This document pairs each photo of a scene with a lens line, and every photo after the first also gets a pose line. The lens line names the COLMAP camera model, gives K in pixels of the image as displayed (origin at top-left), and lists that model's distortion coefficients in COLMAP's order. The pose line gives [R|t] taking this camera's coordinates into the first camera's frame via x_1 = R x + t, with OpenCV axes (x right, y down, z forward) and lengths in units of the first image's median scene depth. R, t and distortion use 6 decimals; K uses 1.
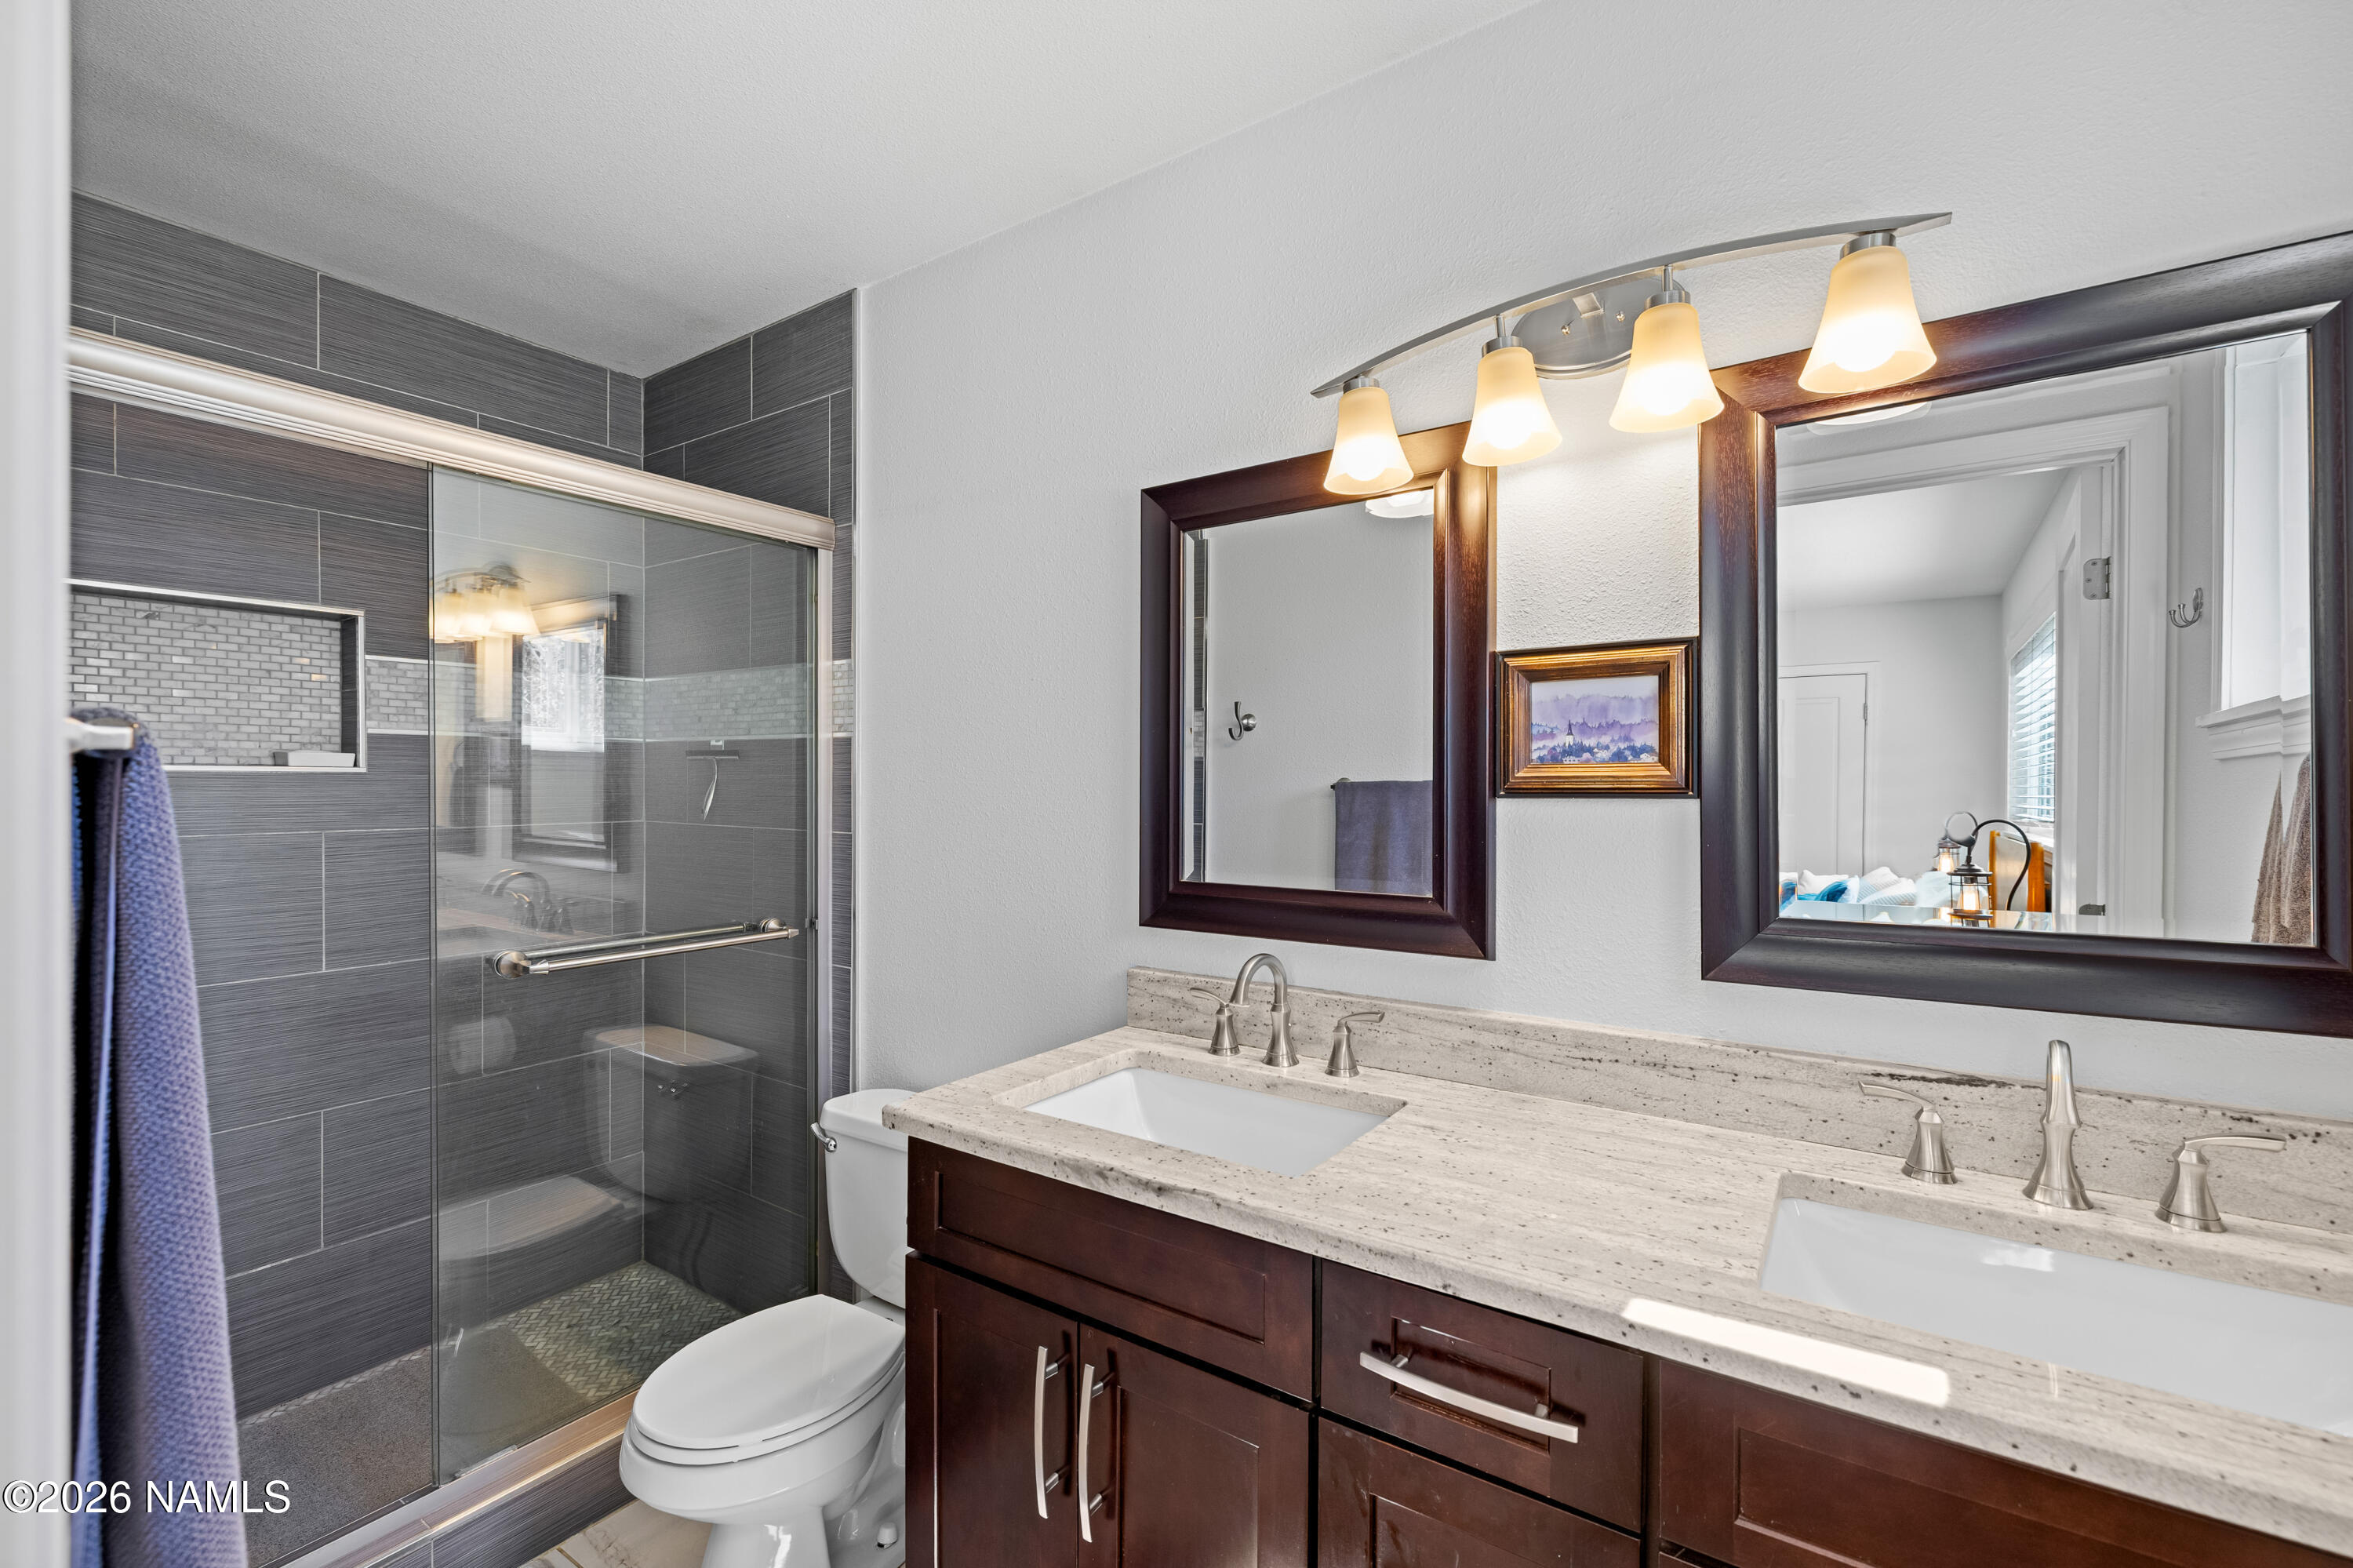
lens RADIAL K [[1008.0, 0, 1176.5], [0, 1008.0, 784.0], [0, 0, 1]] dist [-0.001053, 0.000024]
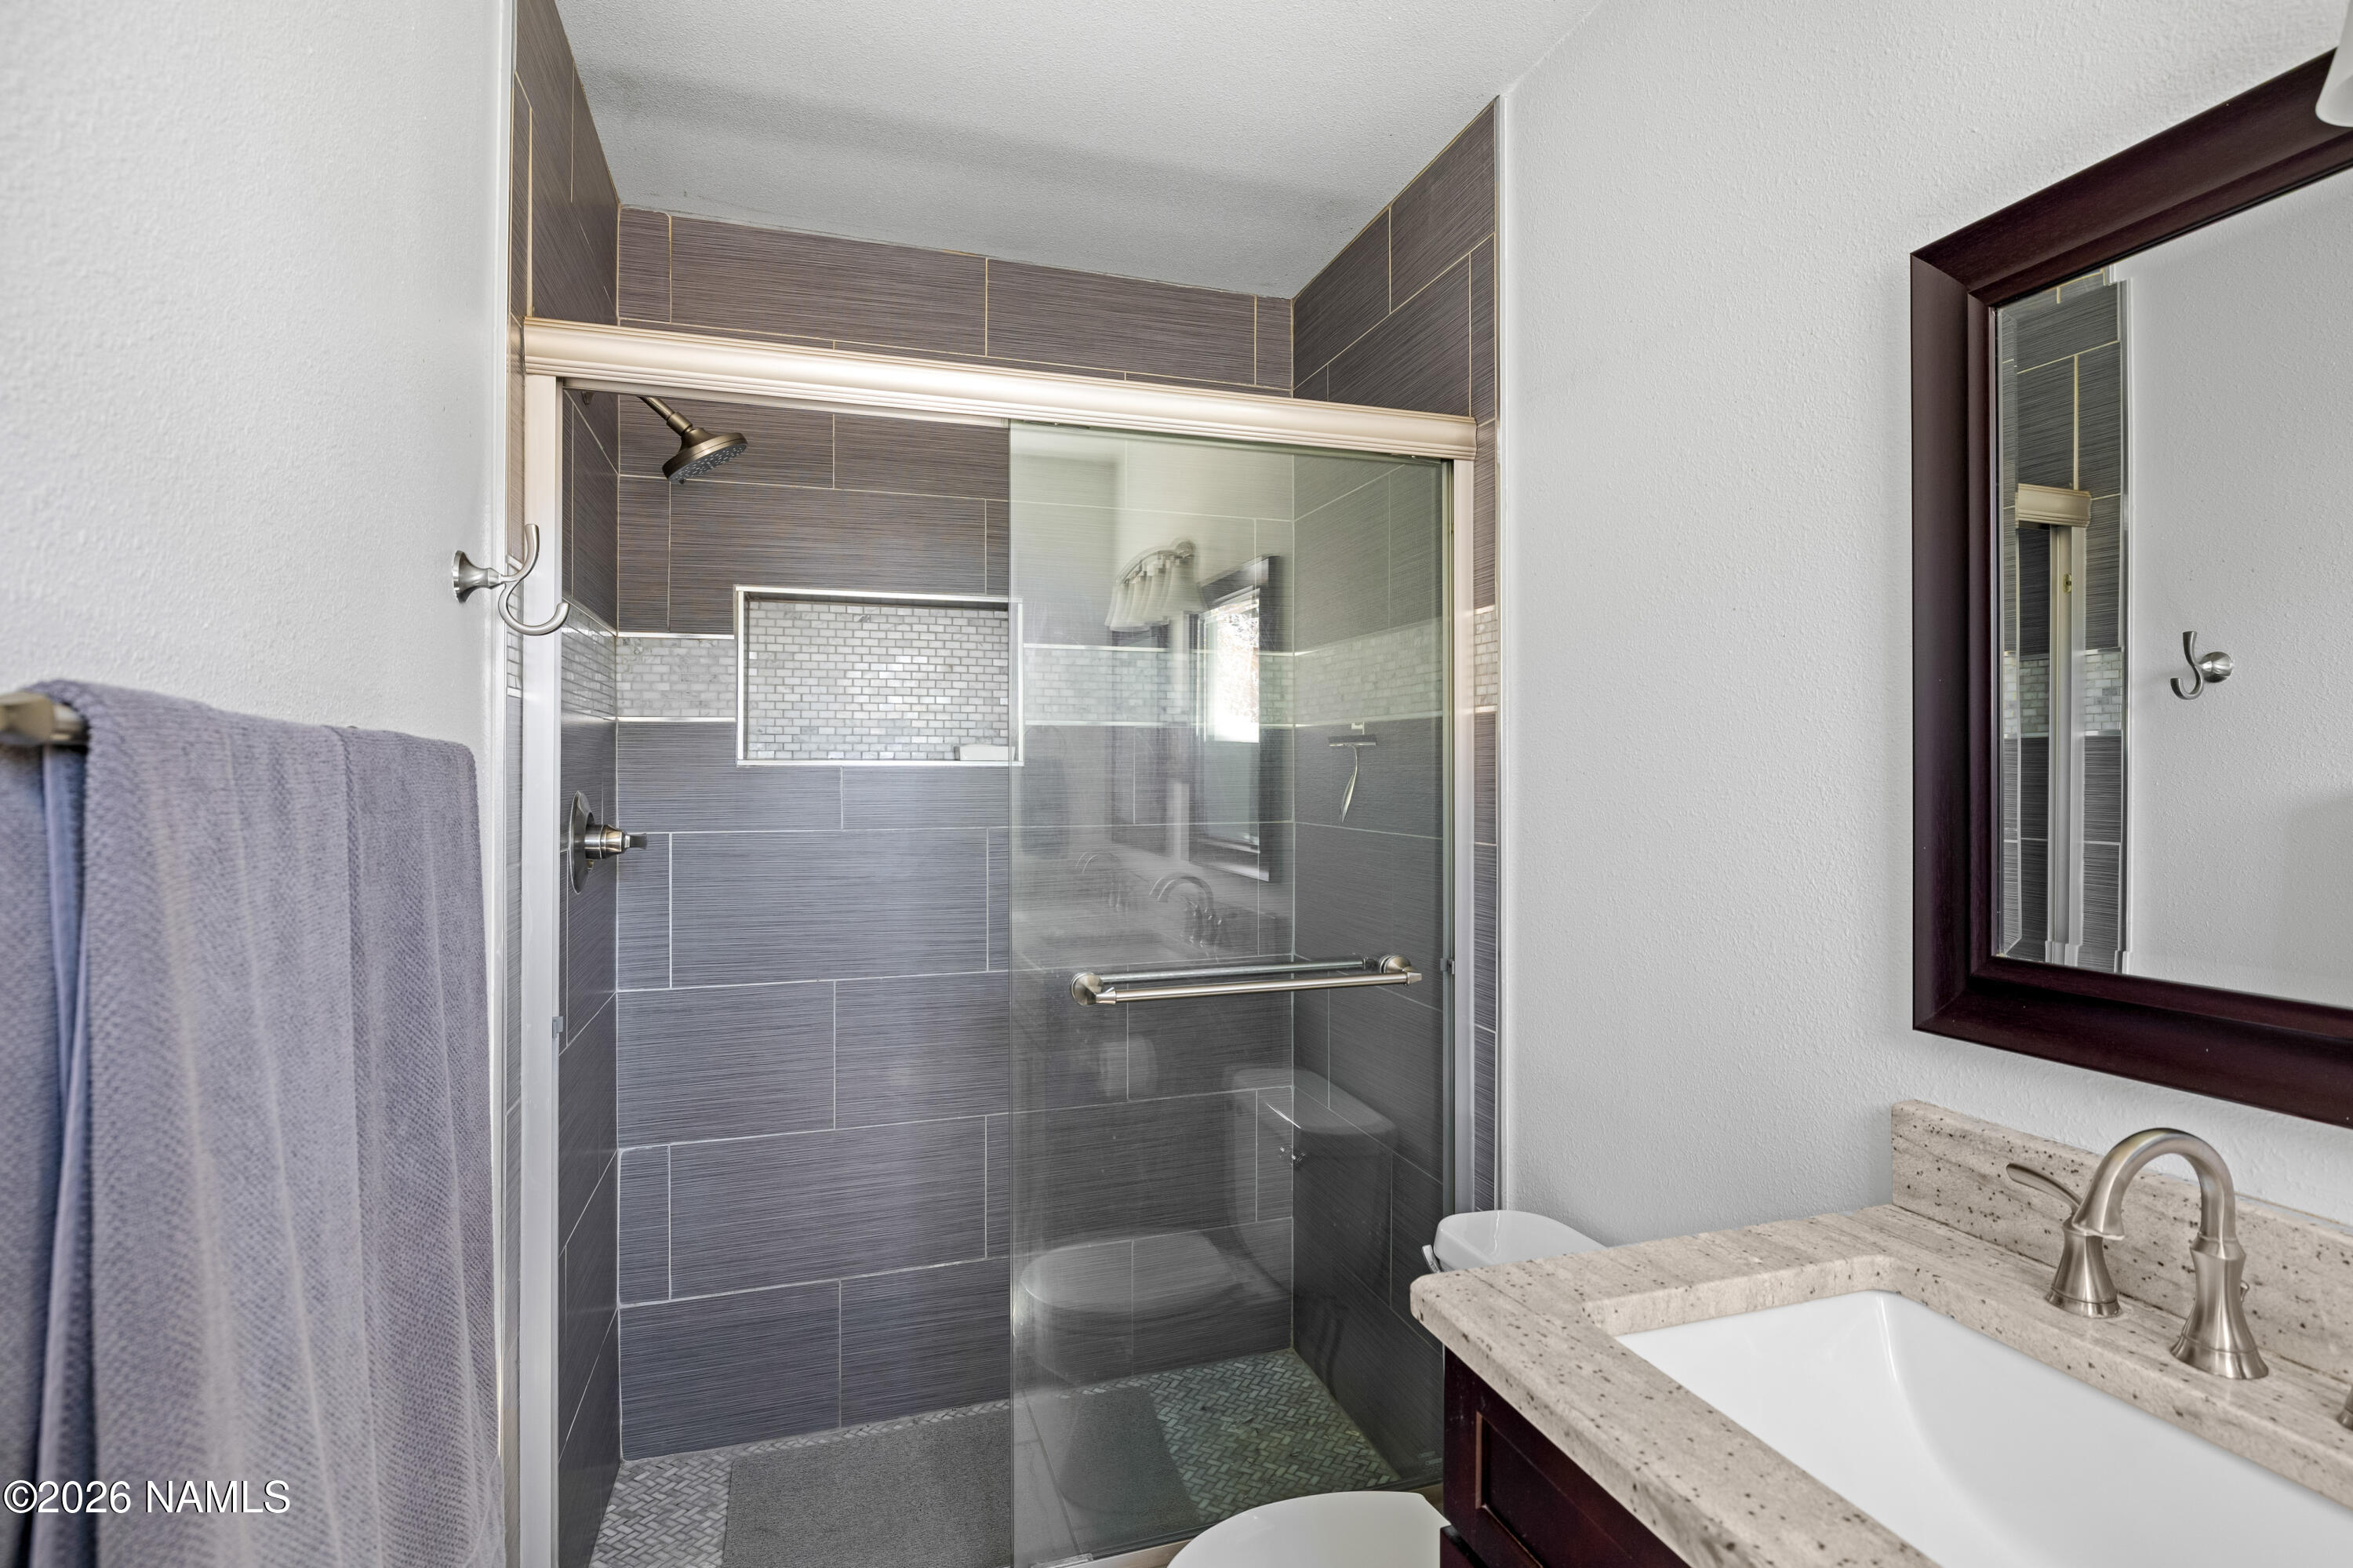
lens RADIAL K [[1281.6, 0, 1177.1], [0, 1281.6, 763.1], [0, 0, 1]] dist [-0.007838, 0.000461]
pose [[0.808490, -0.009020, -0.588441, 0.031901], [0.002258, 0.999923, -0.012226, 0.000538], [0.588506, 0.008556, 0.808448, 0.116011]]
